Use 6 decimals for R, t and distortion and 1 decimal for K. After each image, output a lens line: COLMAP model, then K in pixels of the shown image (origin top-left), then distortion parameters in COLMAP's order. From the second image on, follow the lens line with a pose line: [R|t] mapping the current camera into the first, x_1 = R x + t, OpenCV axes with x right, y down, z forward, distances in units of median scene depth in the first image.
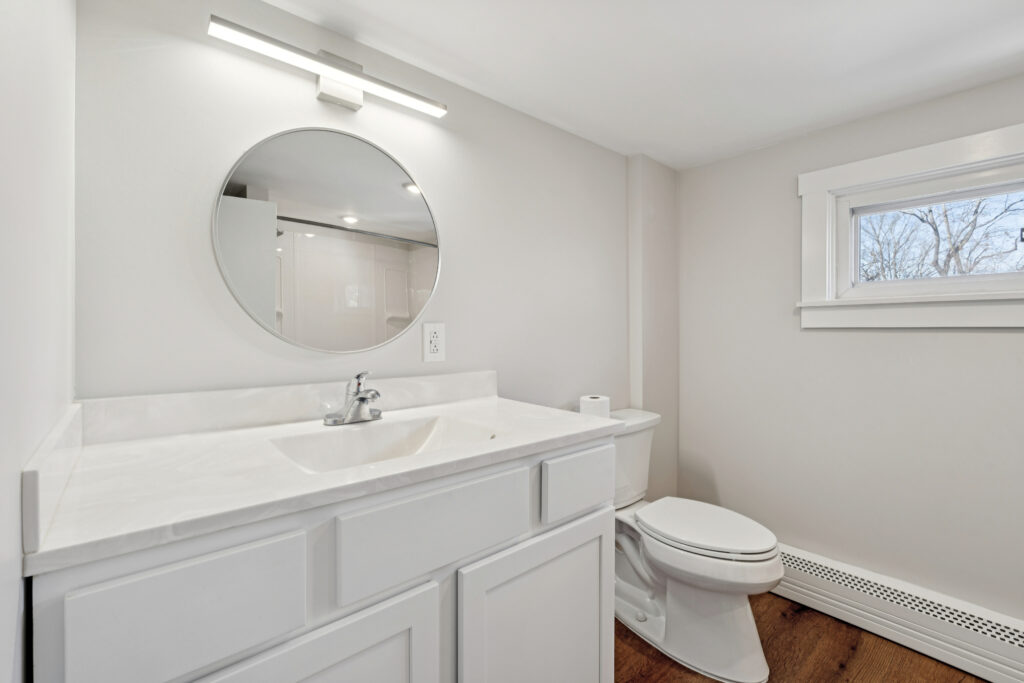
lens RADIAL K [[452.0, 0, 513.4], [0, 452.0, 336.9], [0, 0, 1]] dist [-0.003181, -0.000331]
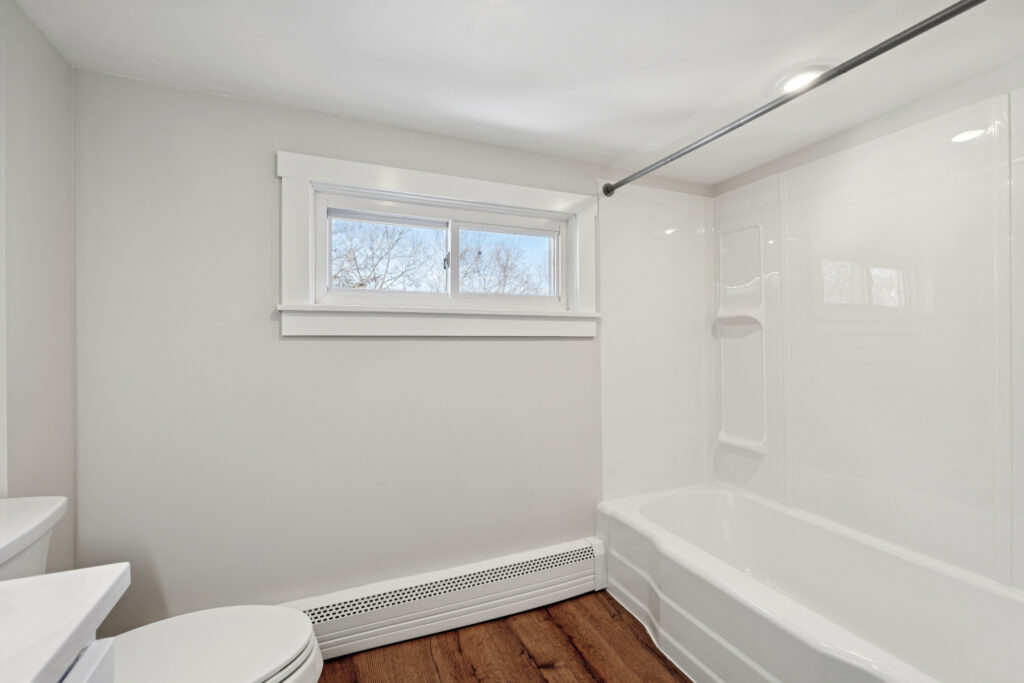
lens RADIAL K [[452.0, 0, 512.1], [0, 452.0, 338.7], [0, 0, 1]] dist [-0.003181, -0.000331]
pose [[0.310560, 0.001264, 0.950553, -0.021692], [0.008764, 0.999953, -0.004193, -0.006787], [-0.950513, 0.009633, 0.310534, 0.344442]]
